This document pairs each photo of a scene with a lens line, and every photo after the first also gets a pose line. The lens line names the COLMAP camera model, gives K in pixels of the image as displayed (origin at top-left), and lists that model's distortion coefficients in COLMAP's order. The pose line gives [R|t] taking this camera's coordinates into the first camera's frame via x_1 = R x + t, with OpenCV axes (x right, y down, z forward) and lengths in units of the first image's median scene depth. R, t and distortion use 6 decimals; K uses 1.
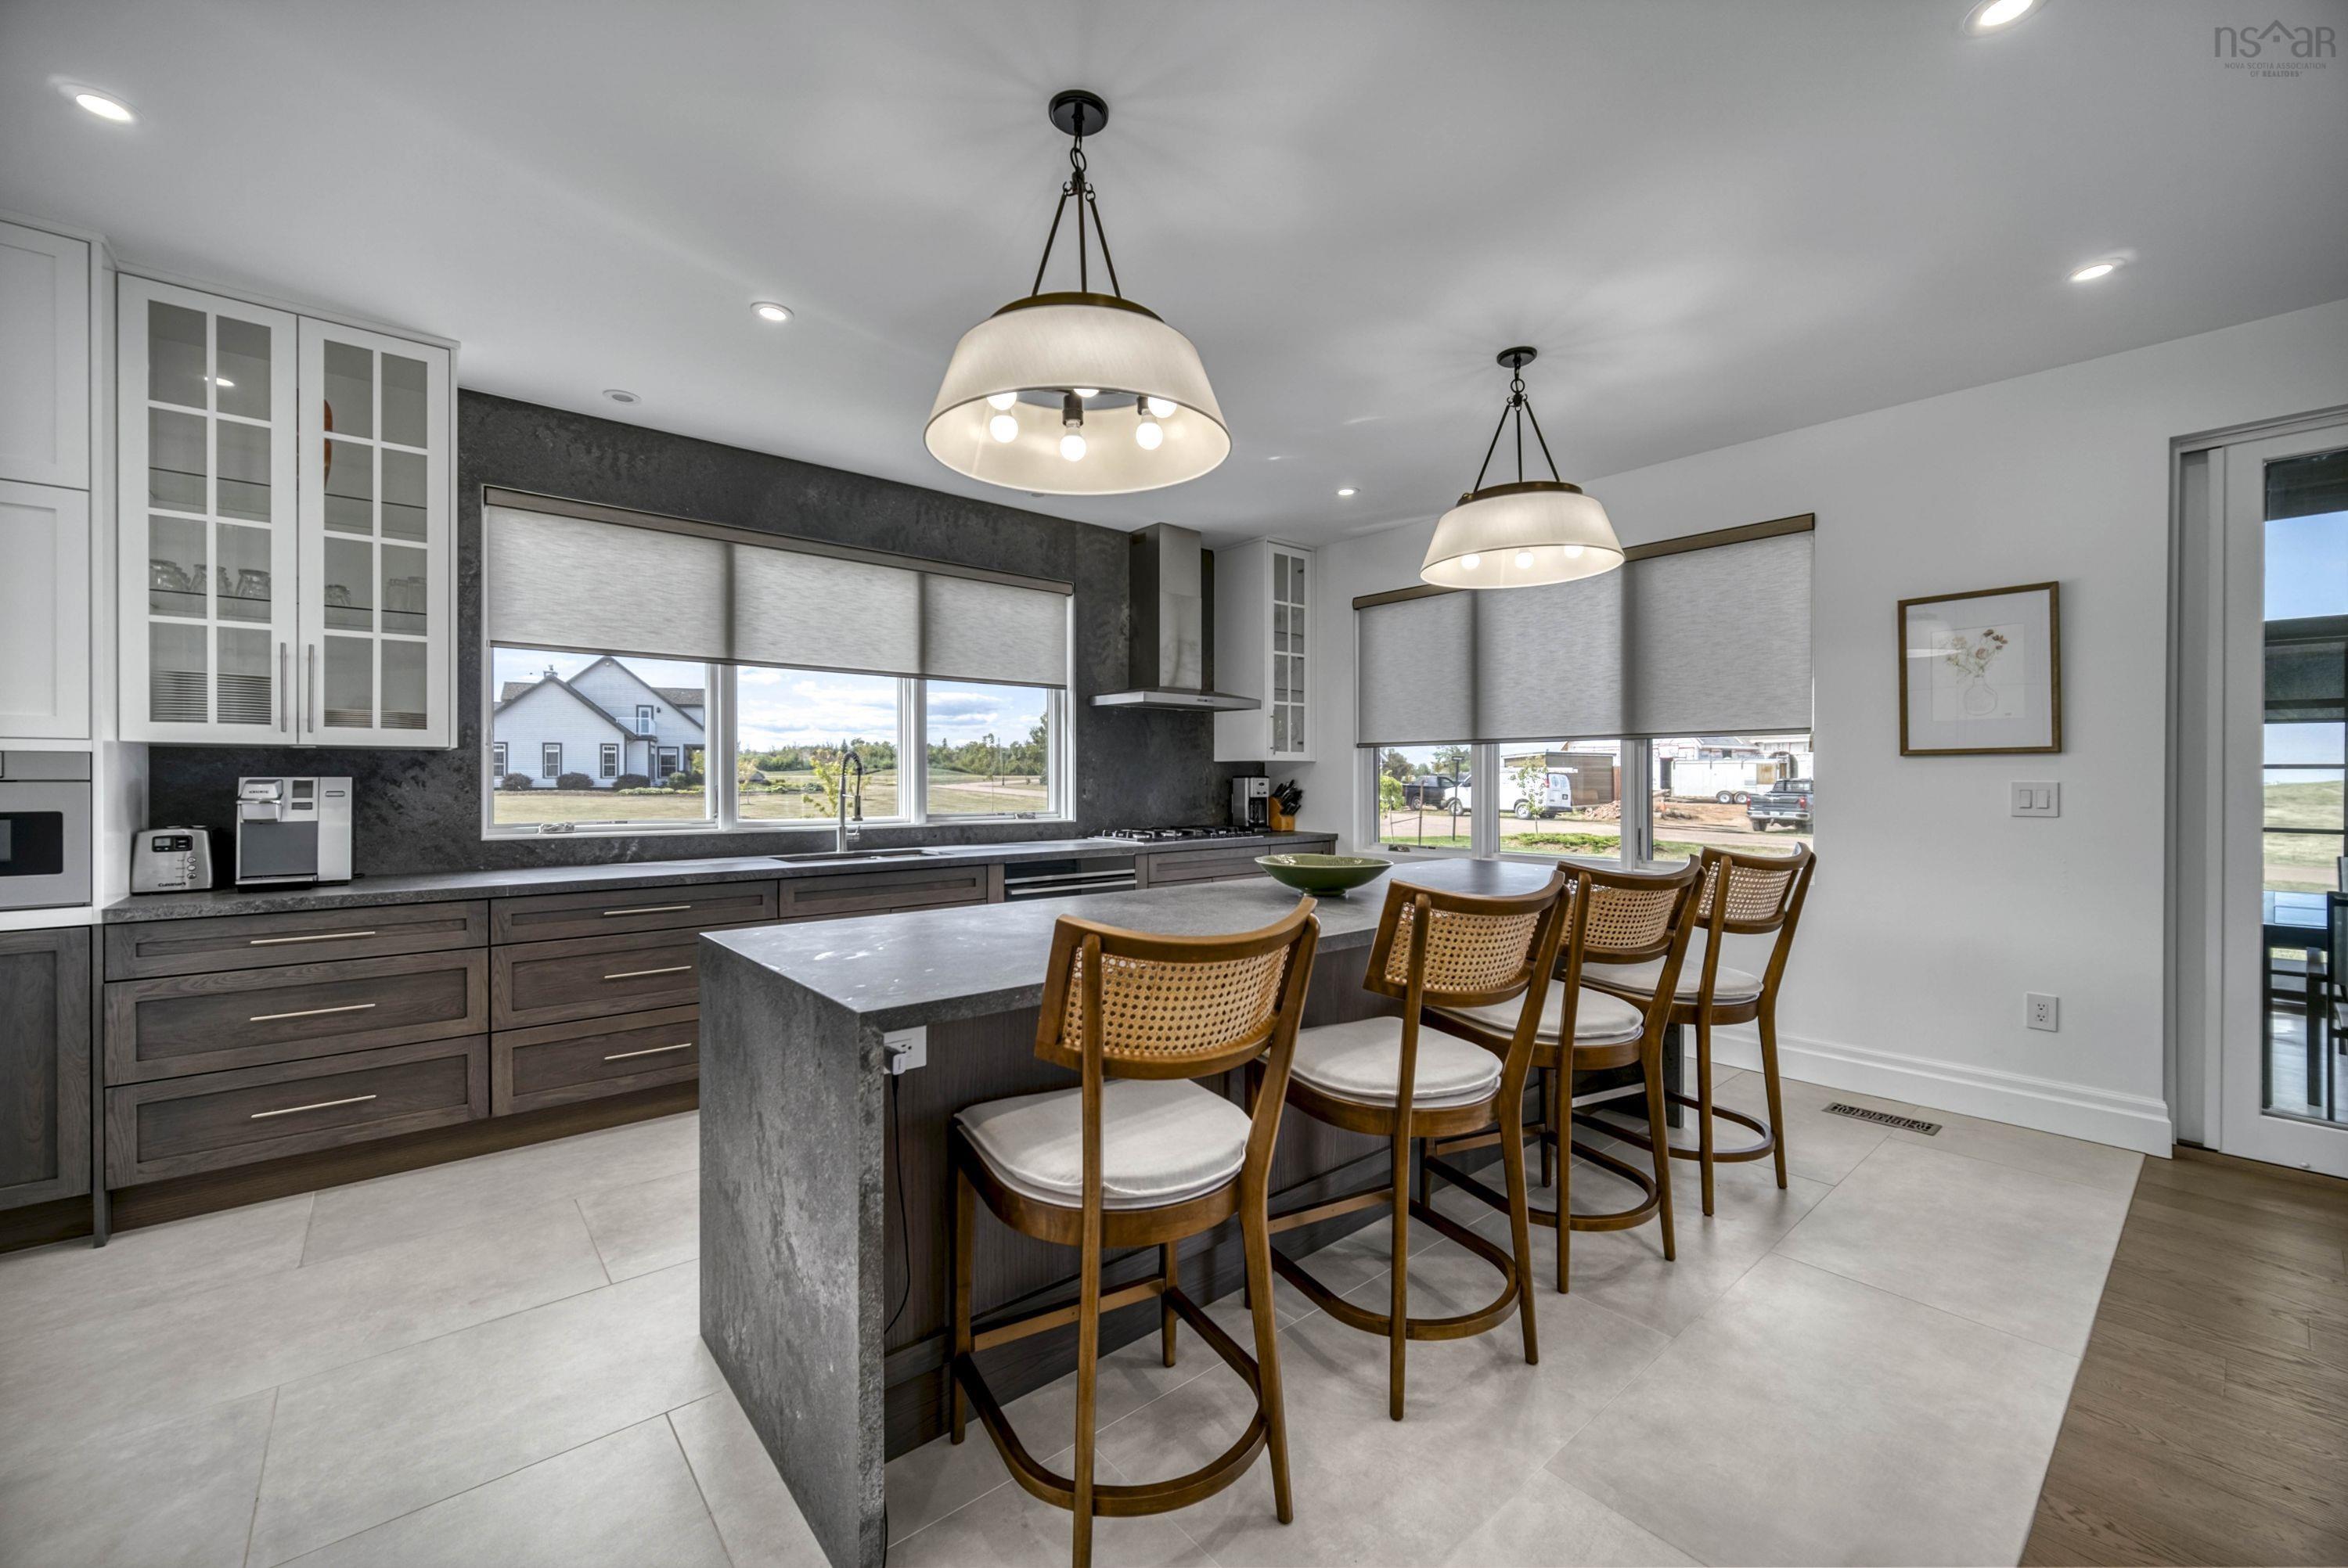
lens RADIAL K [[926.9, 0, 1173.5], [0, 926.9, 780.6], [0, 0, 1]] dist [-0.003836, 0.000153]
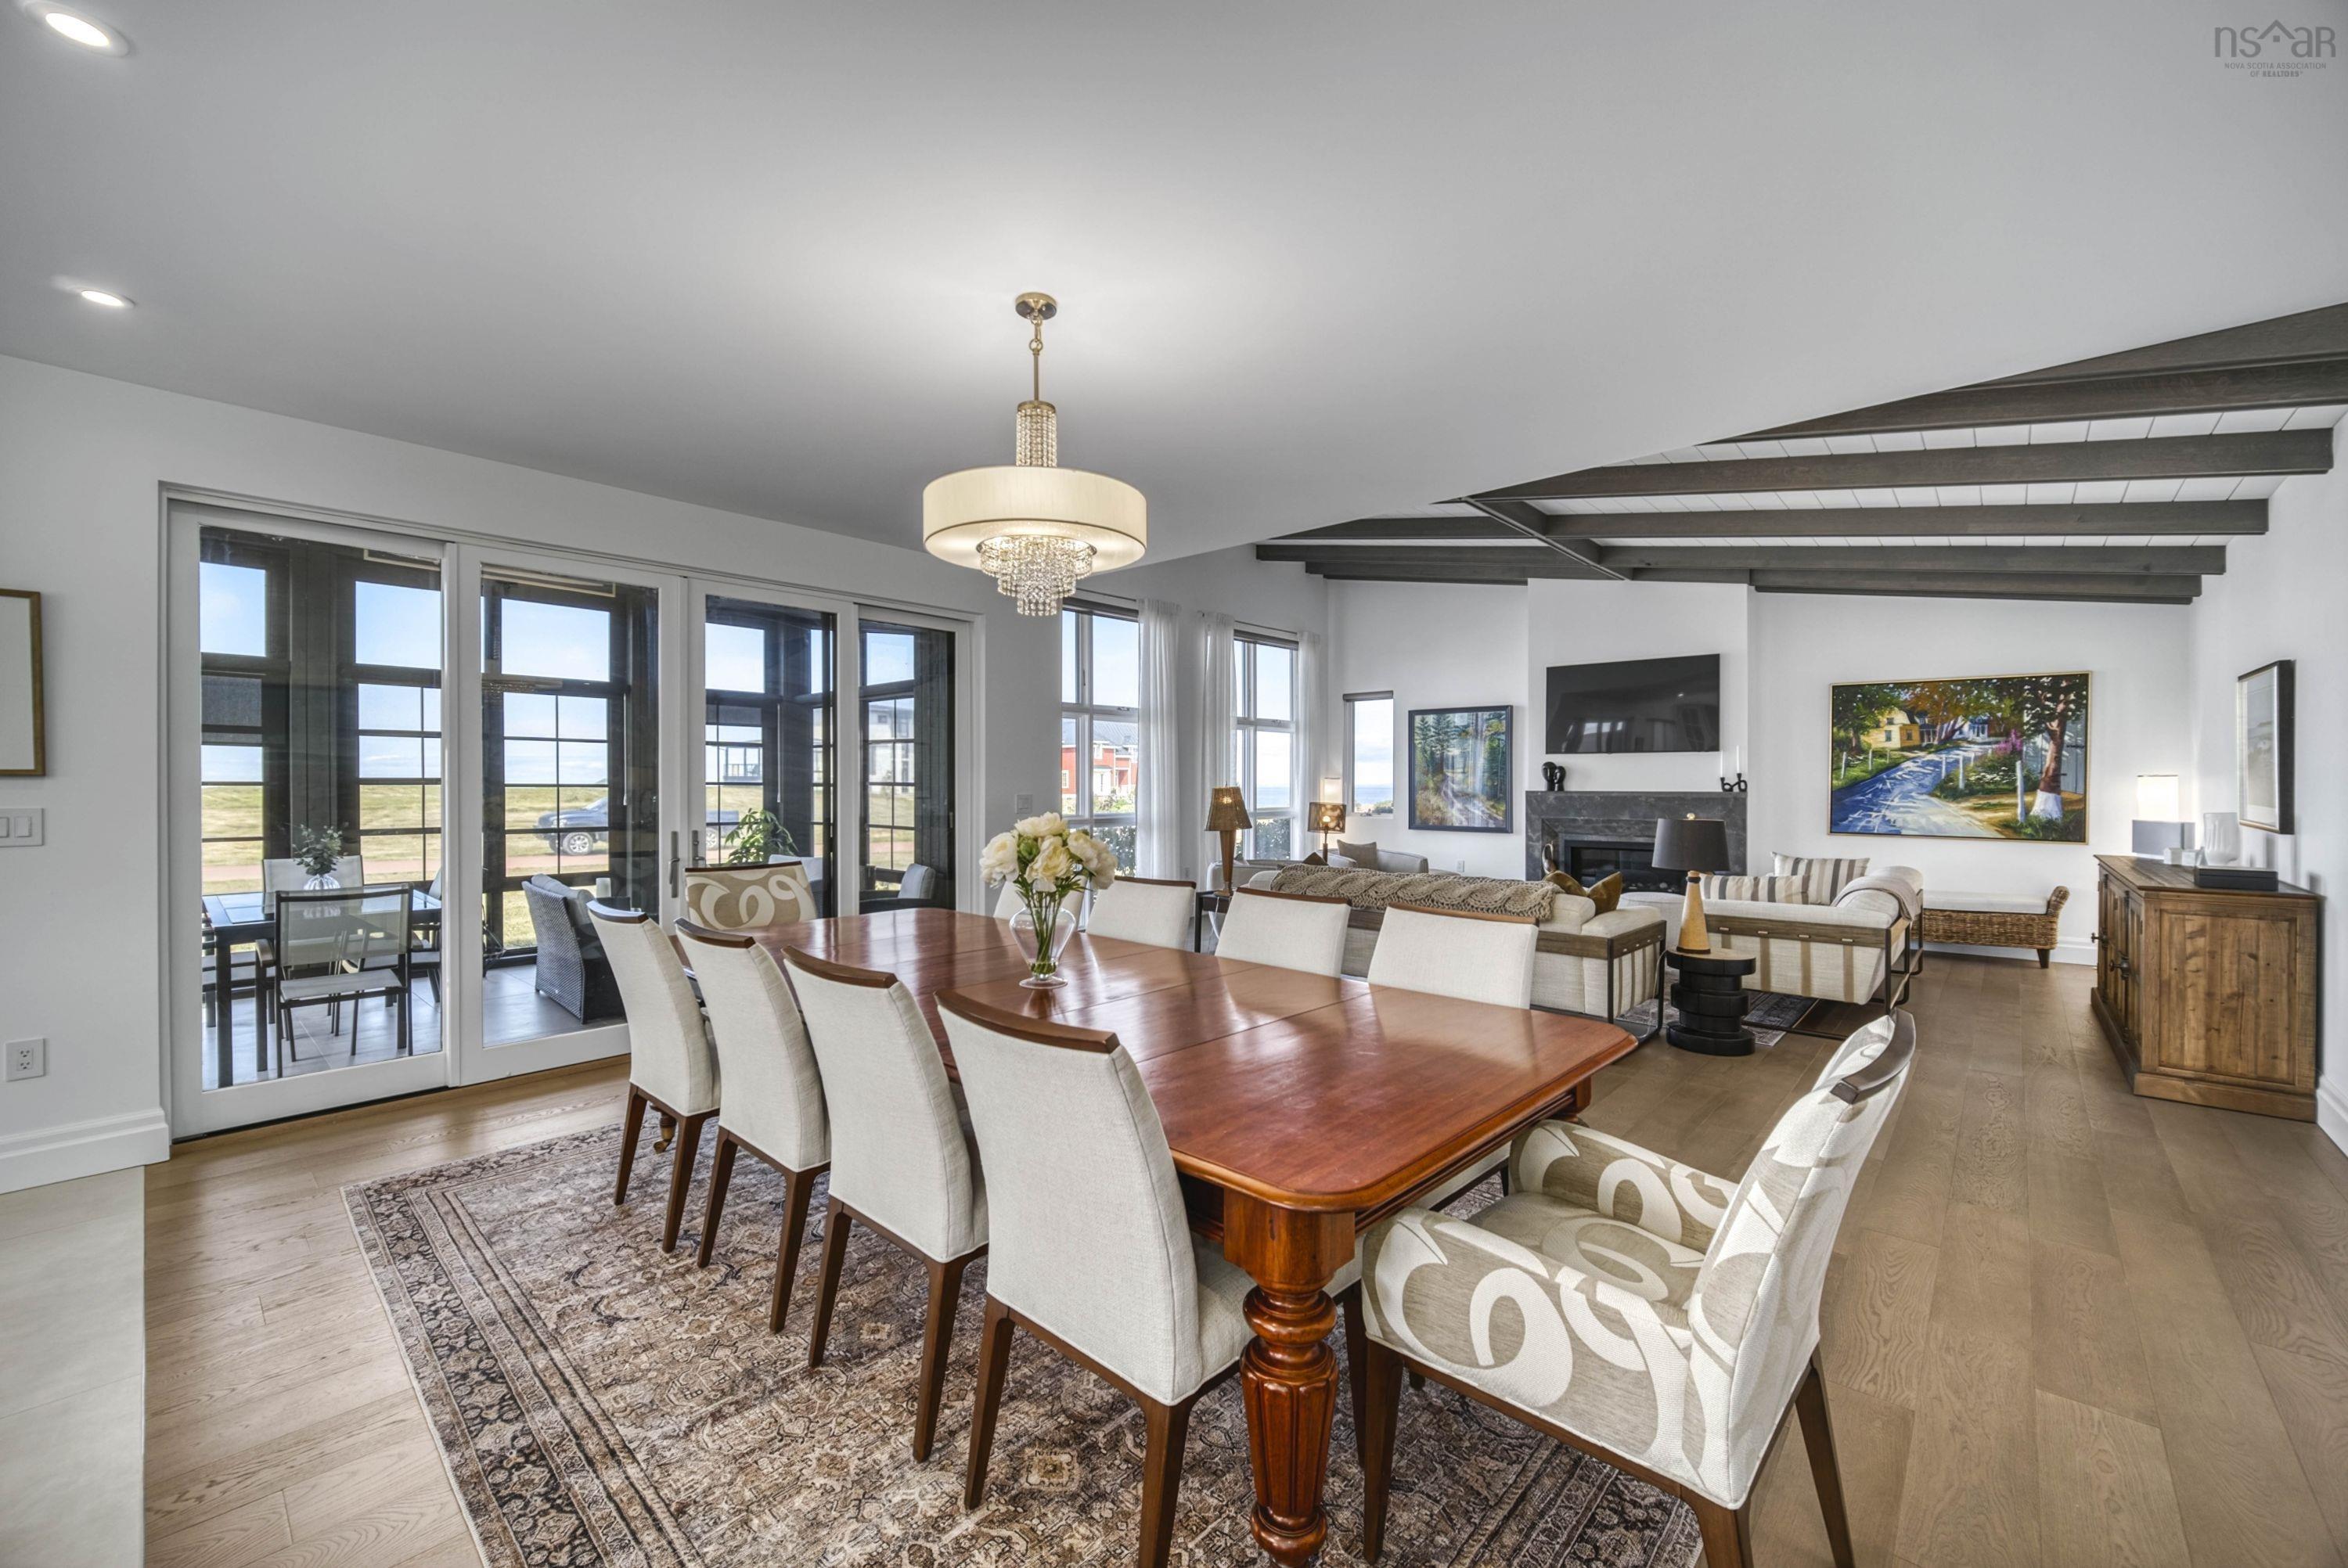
lens RADIAL K [[926.9, 0, 1167.7], [0, 926.9, 787.5], [0, 0, 1]] dist [-0.003836, 0.000153]
pose [[-0.129696, -0.005074, 0.991541, -0.093998], [0.006615, 0.999960, 0.005983, -0.013799], [-0.991532, 0.007335, -0.129657, -0.006265]]
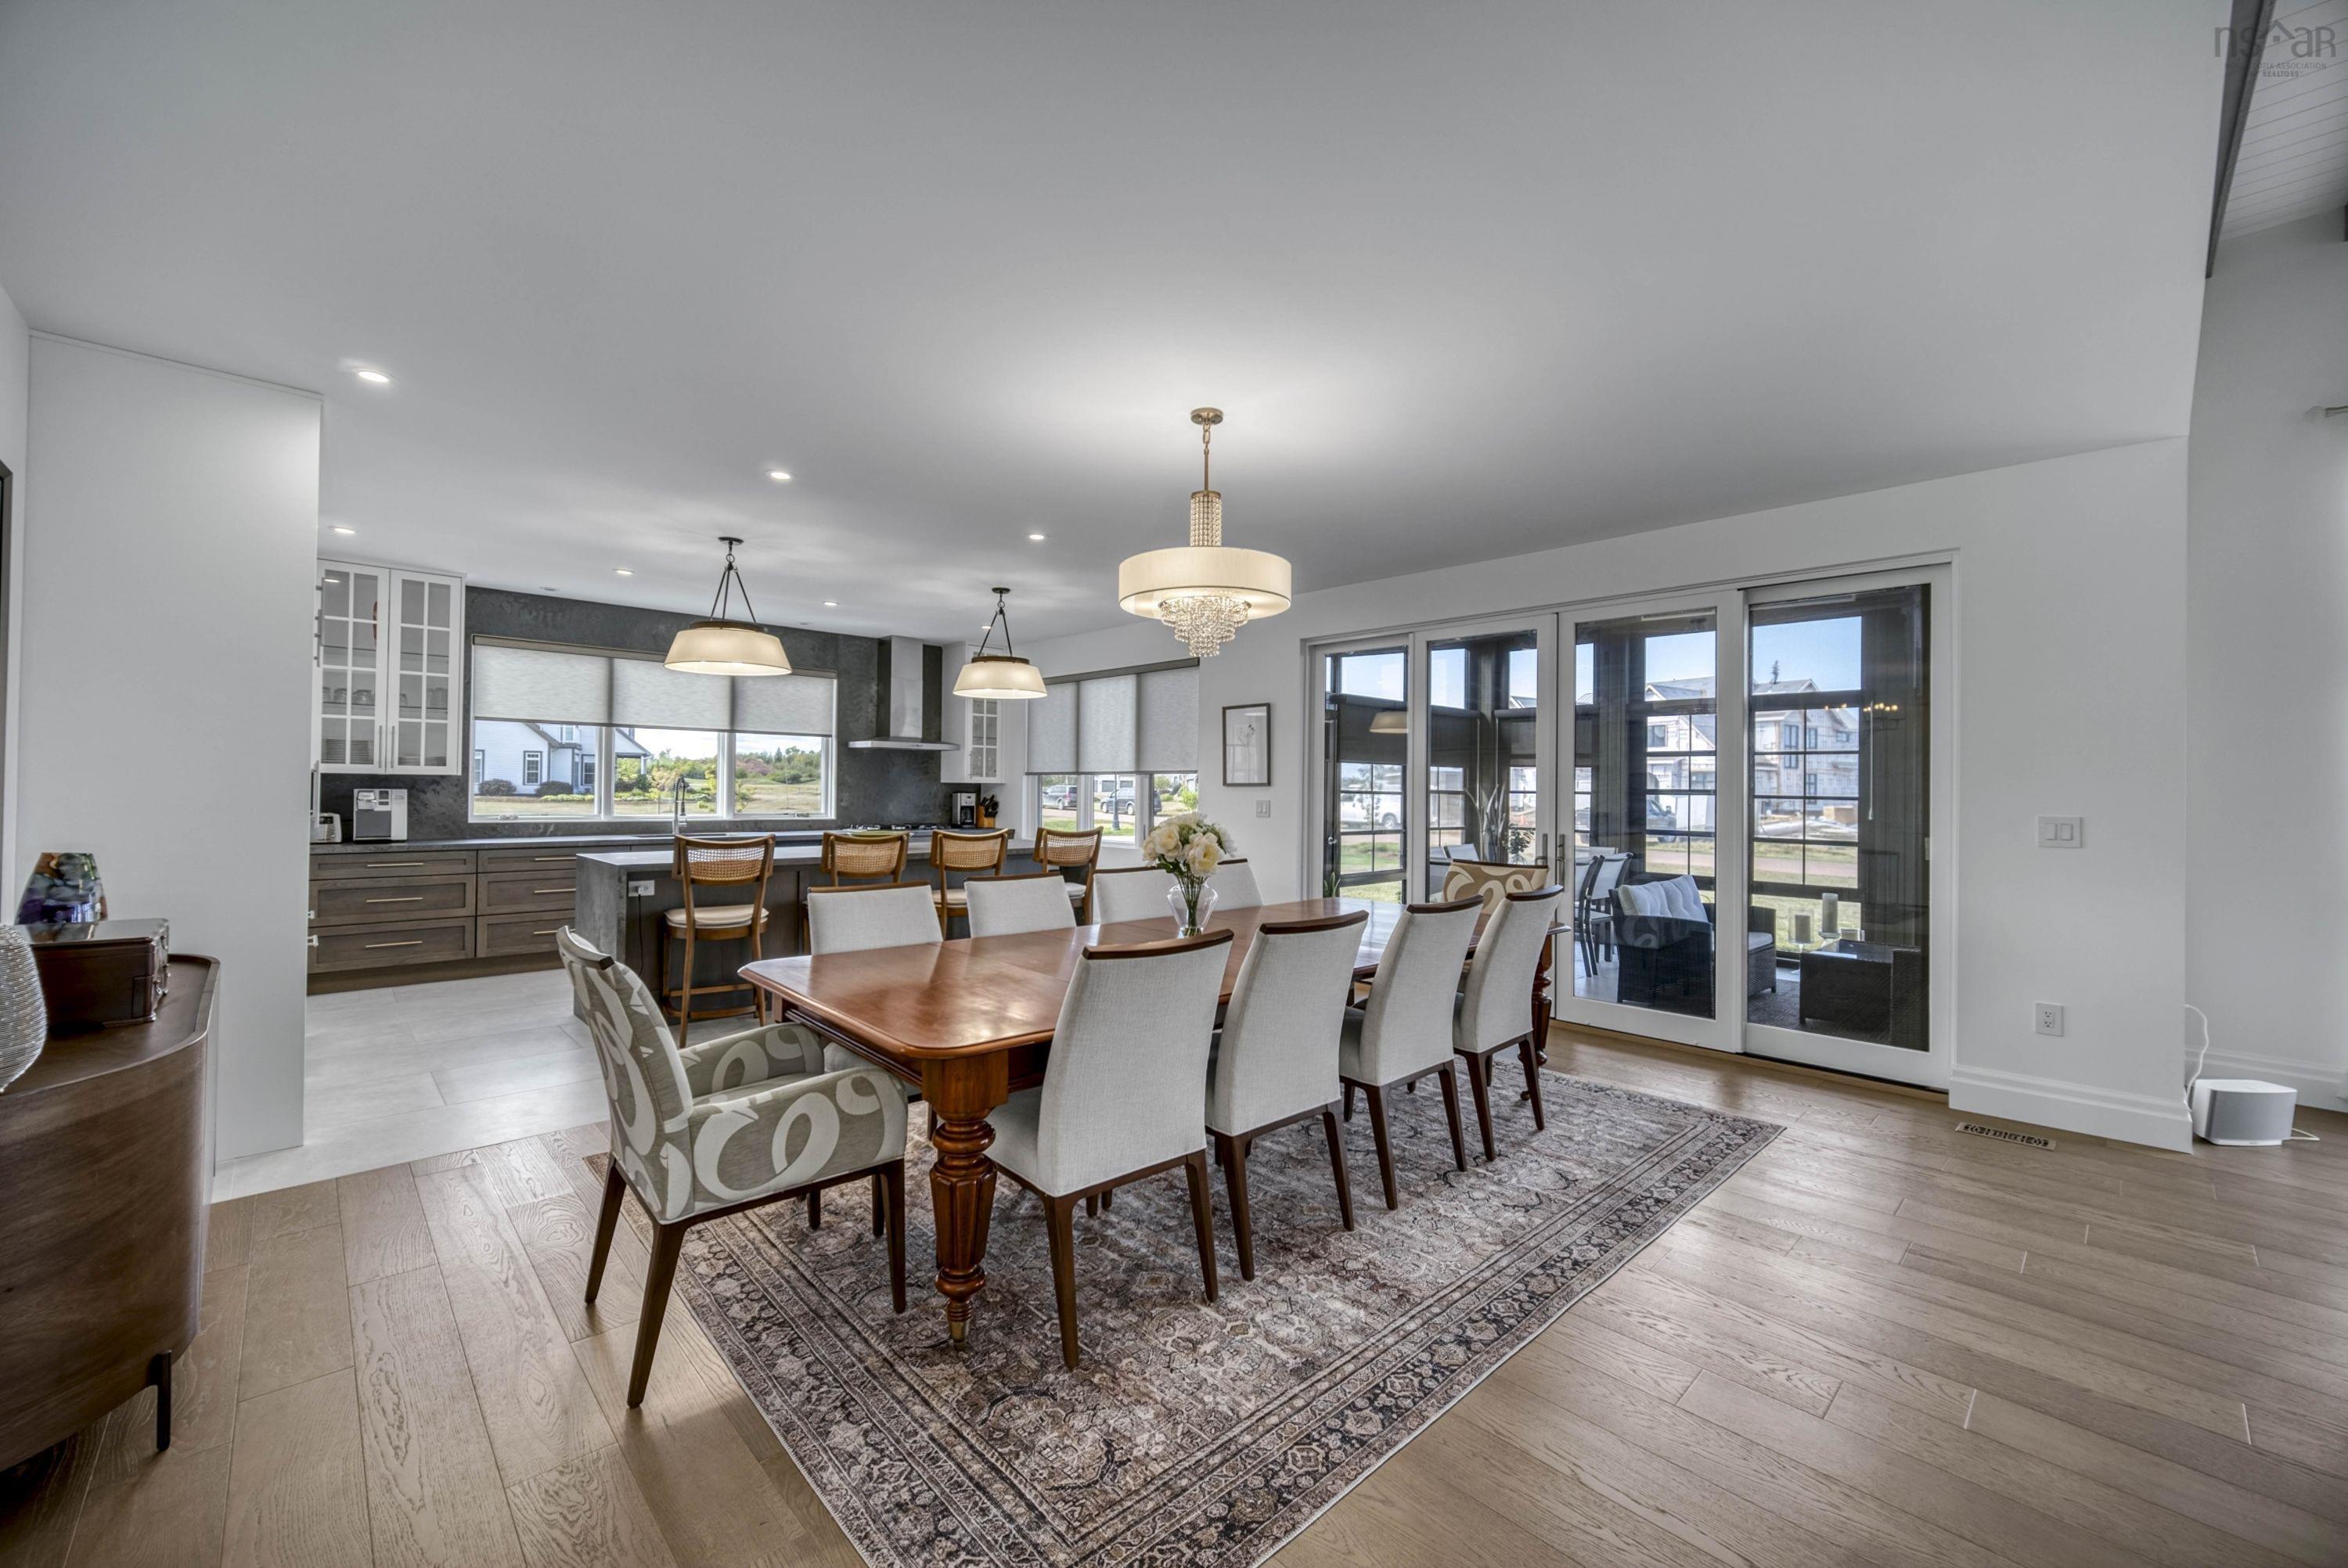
lens RADIAL K [[926.9, 0, 1169.7], [0, 926.9, 779.0], [0, 0, 1]] dist [-0.003836, 0.000153]
pose [[0.998333, 0.011137, 0.056633, 0.503217], [-0.010285, 0.999830, -0.015313, -0.009660], [-0.056794, 0.014705, 0.998278, -0.848645]]
